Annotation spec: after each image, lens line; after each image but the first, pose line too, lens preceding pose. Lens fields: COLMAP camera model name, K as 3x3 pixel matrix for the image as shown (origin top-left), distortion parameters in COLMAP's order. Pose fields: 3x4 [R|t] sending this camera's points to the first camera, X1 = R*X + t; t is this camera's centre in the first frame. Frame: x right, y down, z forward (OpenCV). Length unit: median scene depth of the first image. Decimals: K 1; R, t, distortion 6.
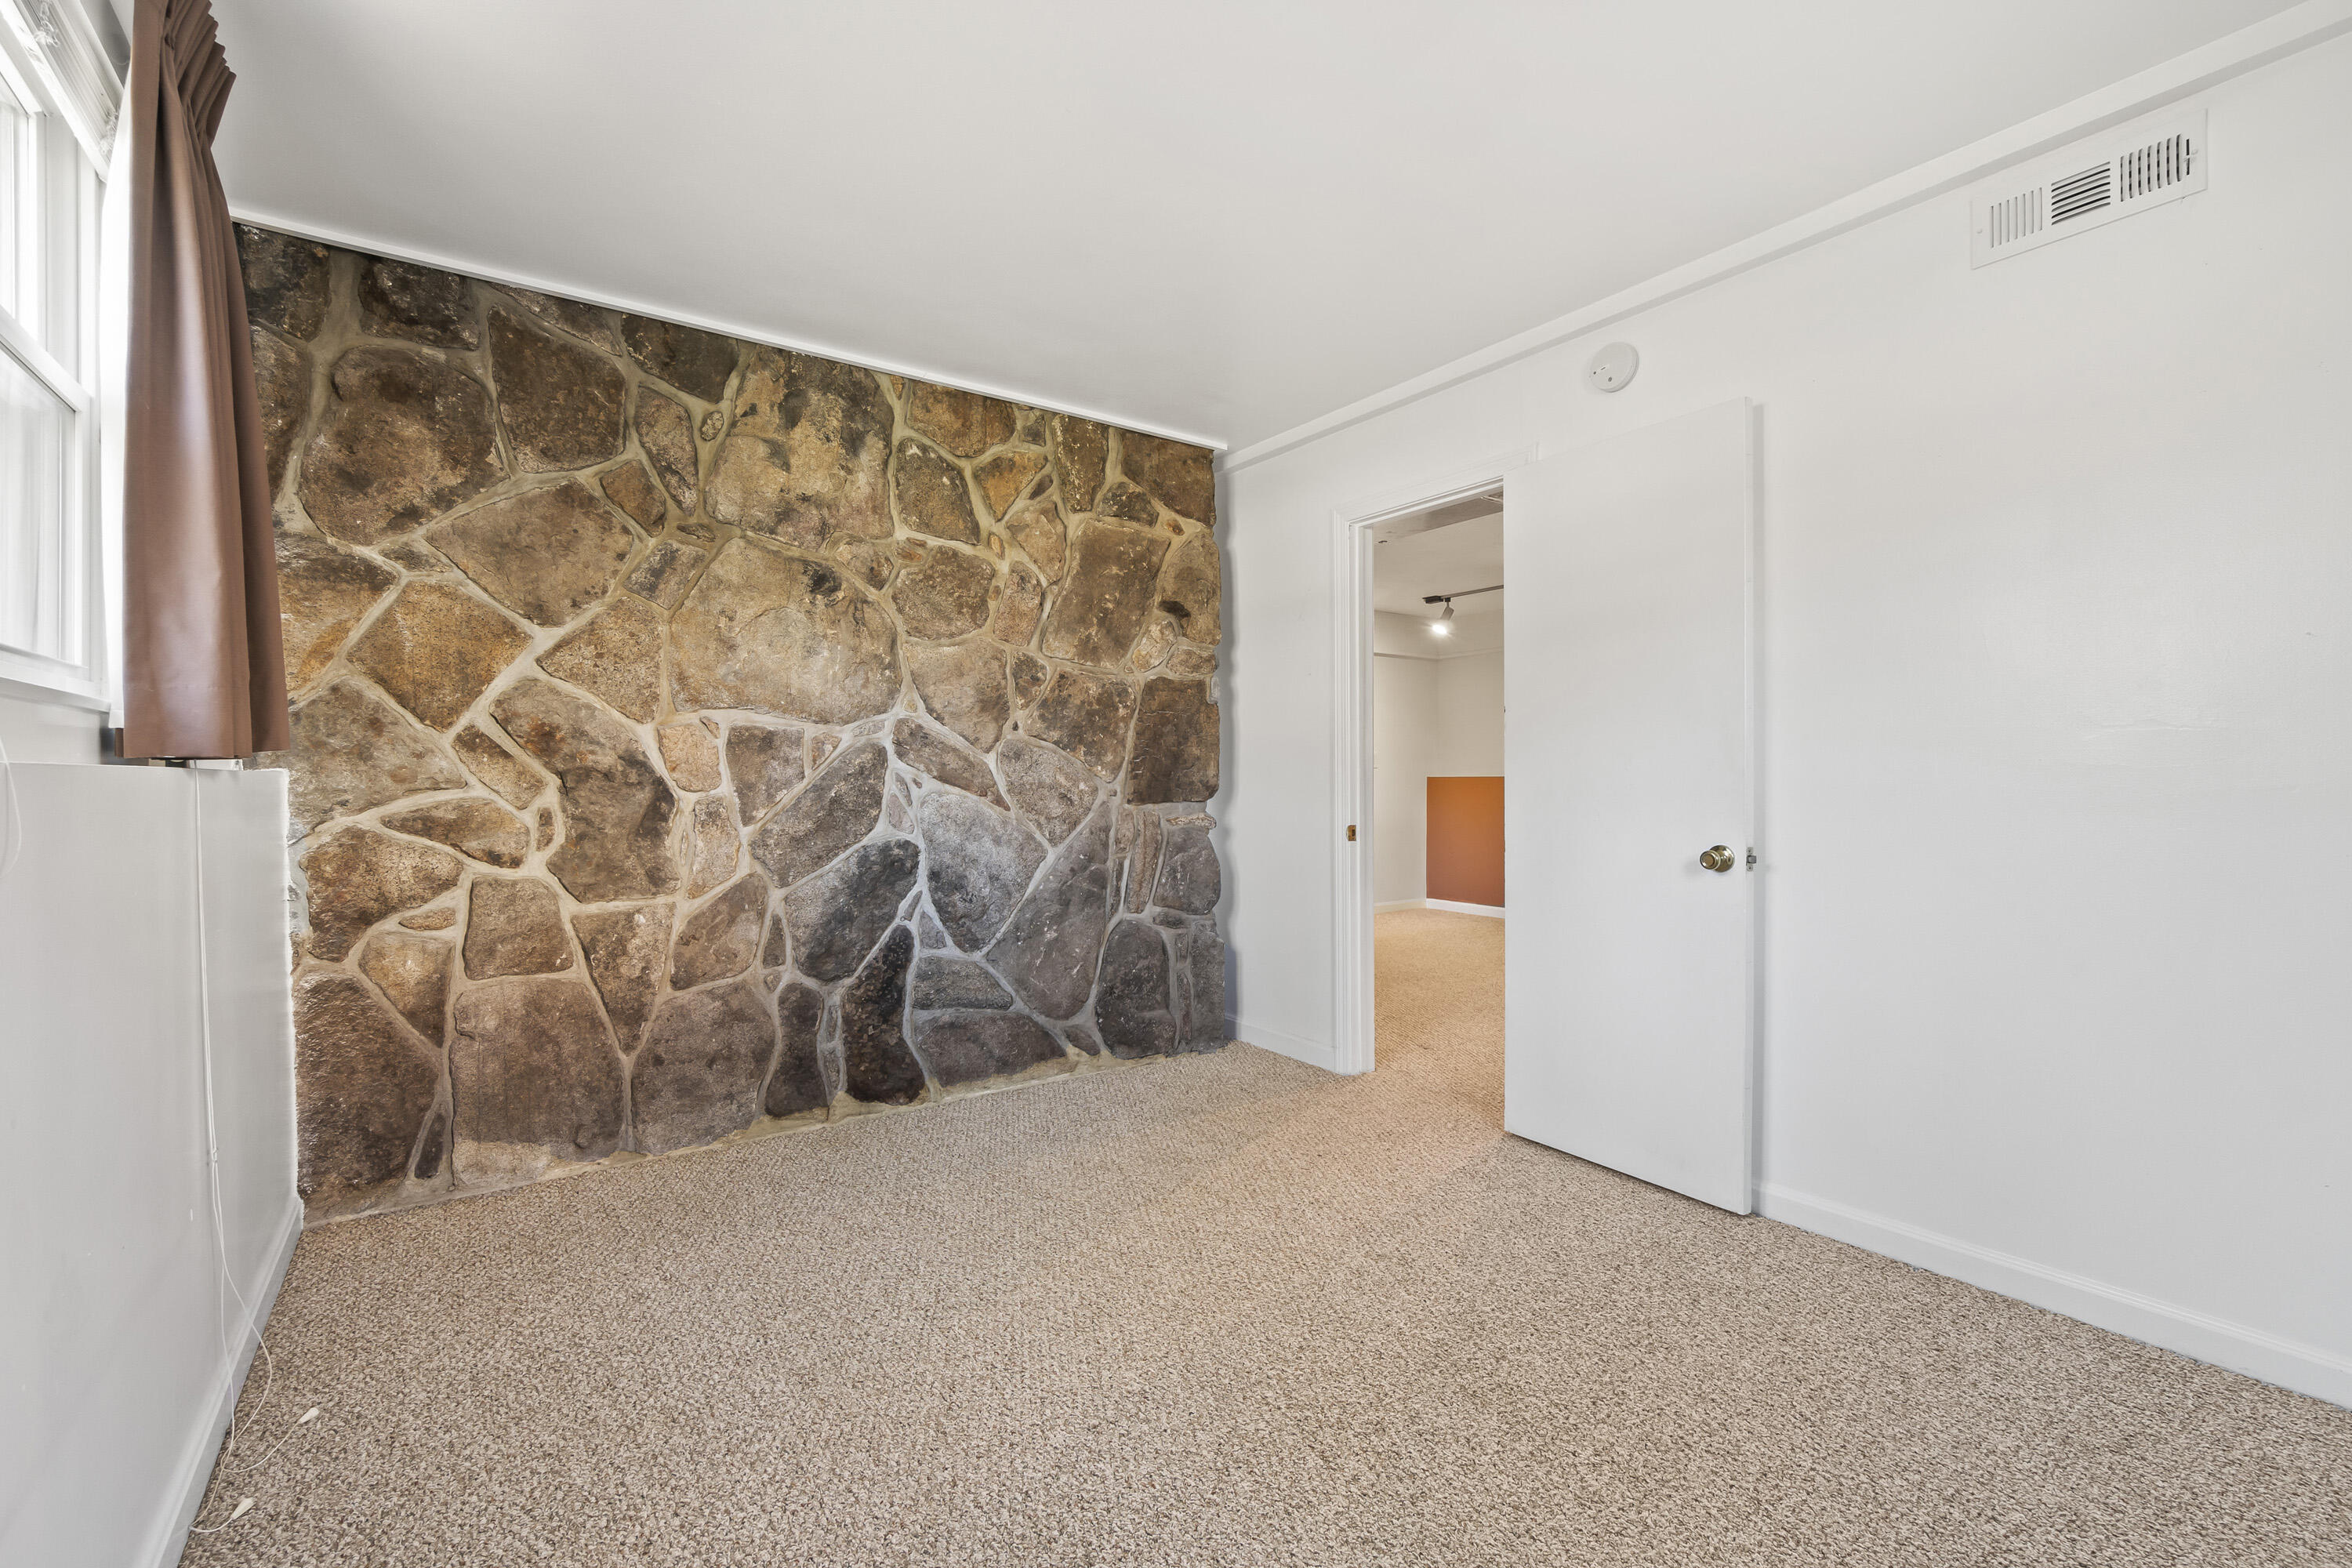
lens RADIAL K [[1016.9, 0, 1173.8], [0, 1016.9, 780.7], [0, 0, 1]] dist [-0.001955, 0.000505]
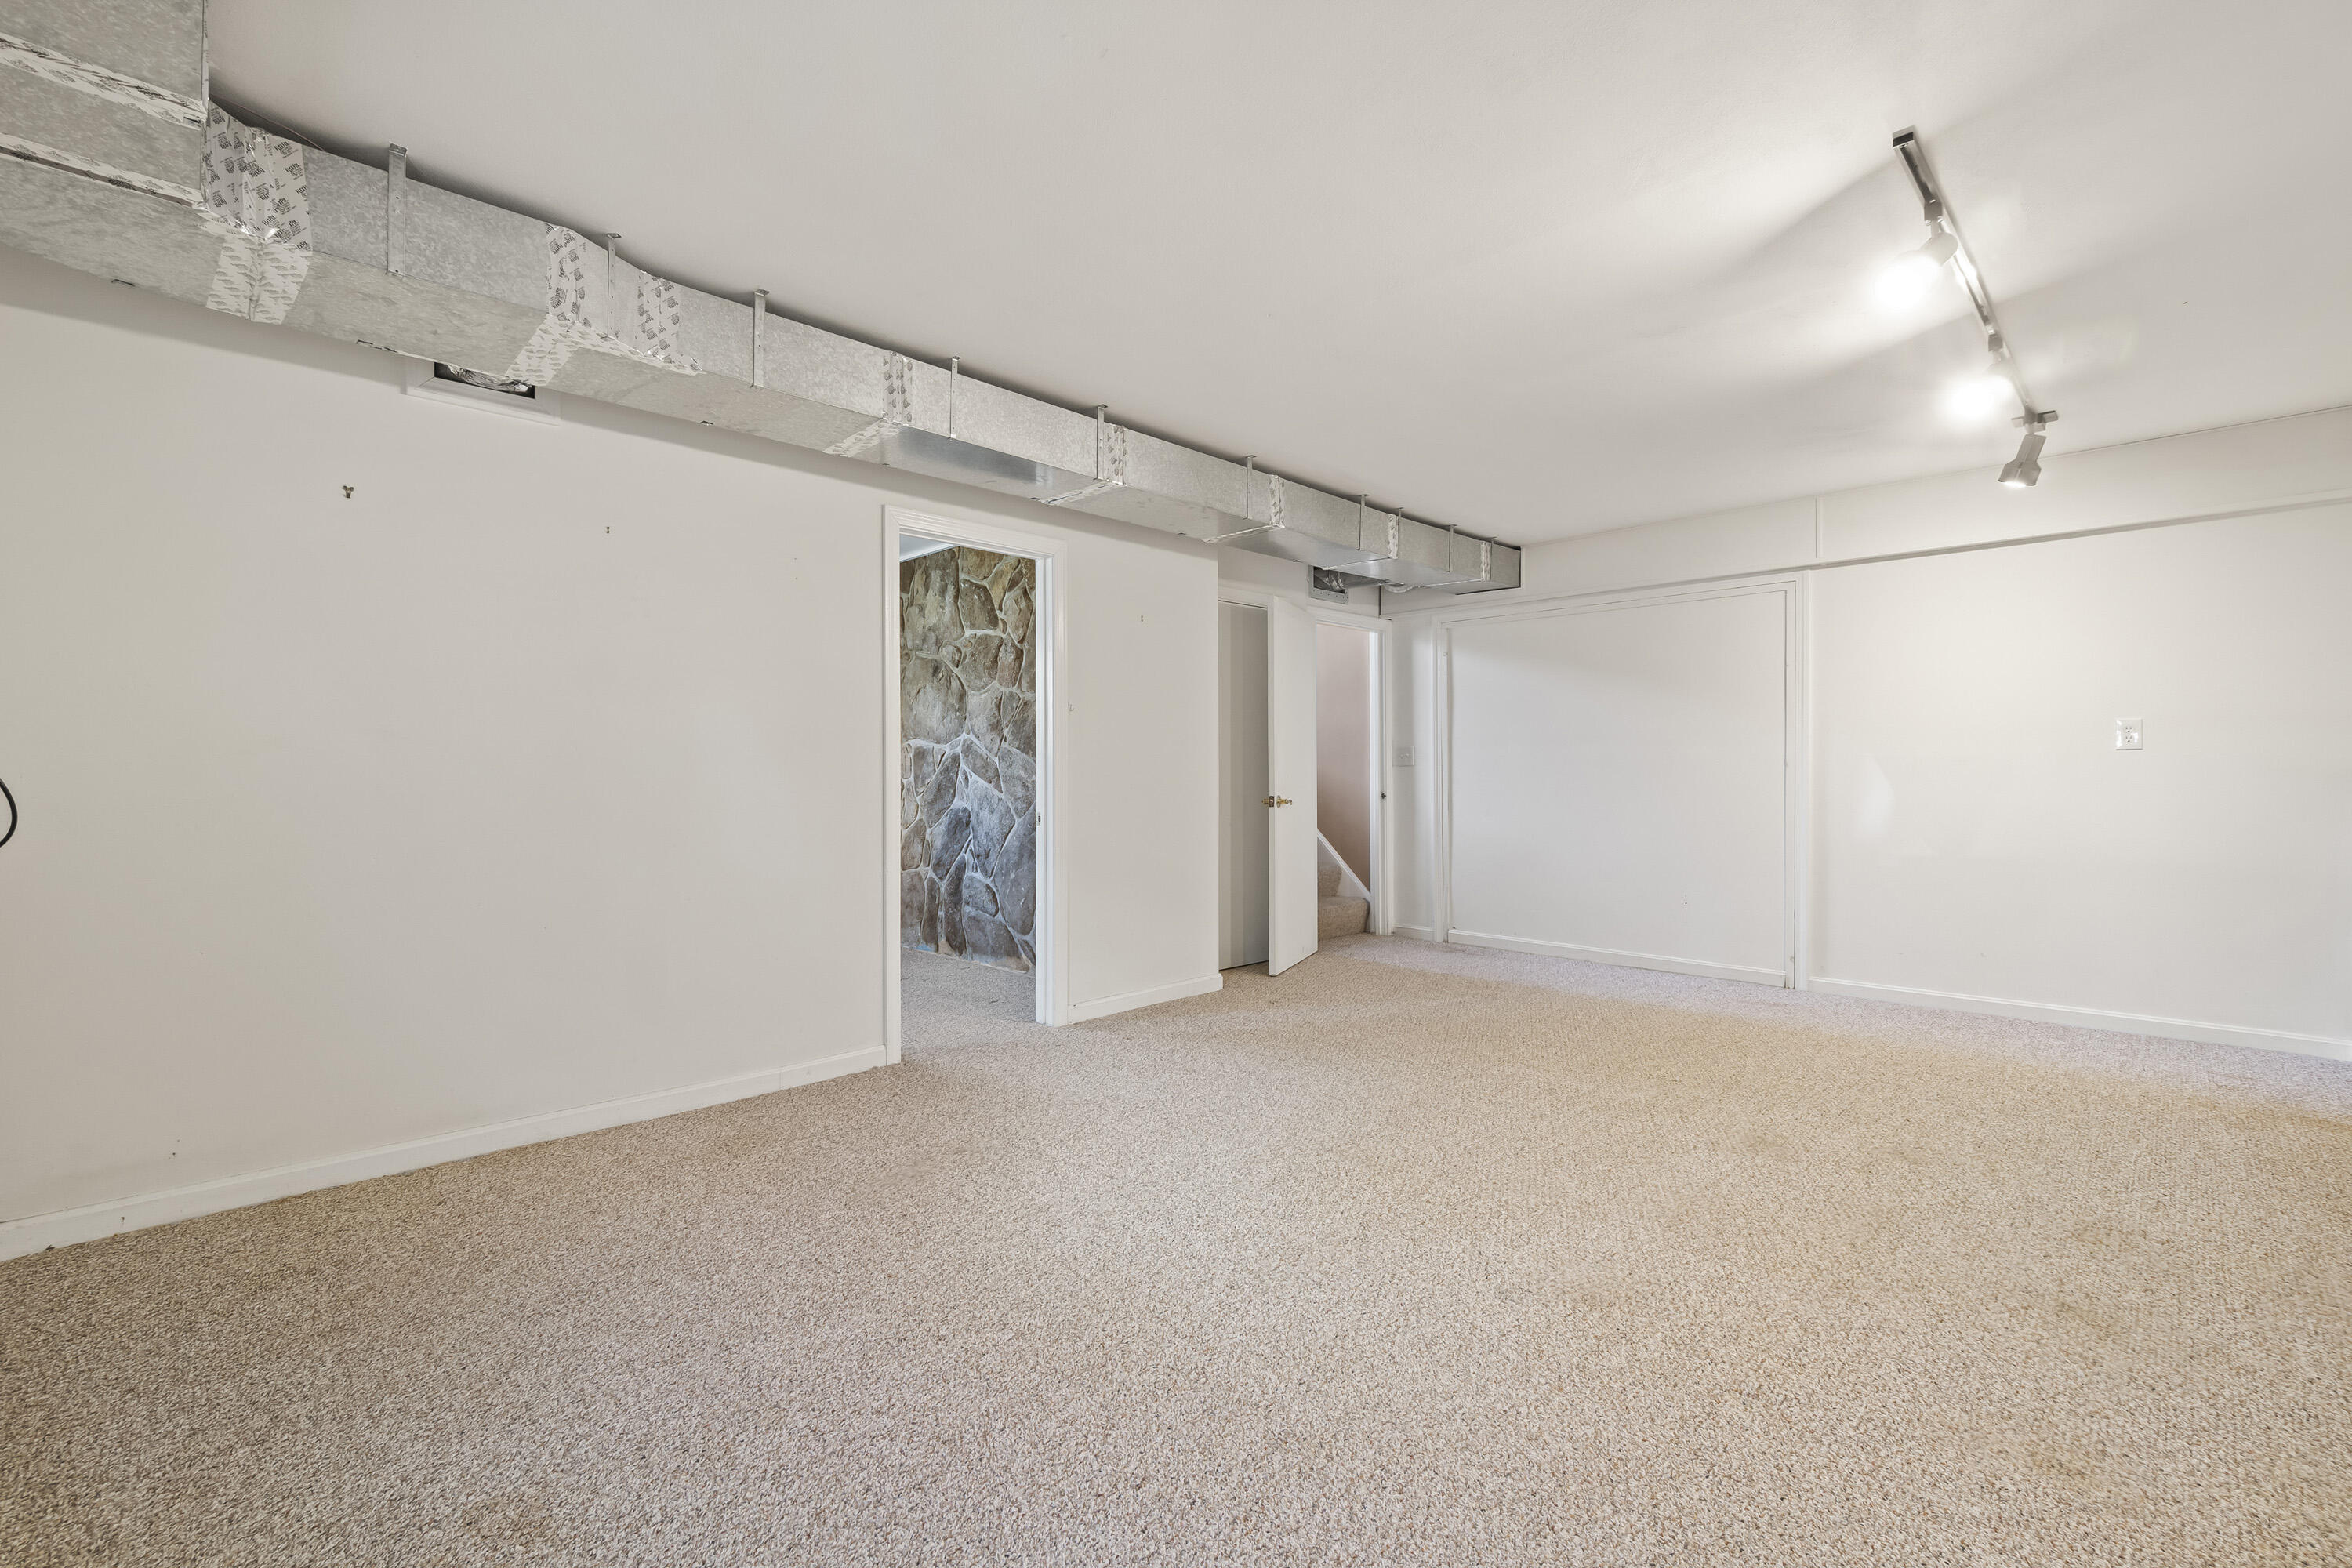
lens RADIAL K [[1016.9, 0, 1174.7], [0, 1016.9, 780.5], [0, 0, 1]] dist [-0.001955, 0.000505]
pose [[0.169256, 0.007971, -0.985540, 1.561347], [-0.002009, 0.999968, 0.007743, -0.002806], [0.985570, 0.000670, 0.169267, 1.081295]]
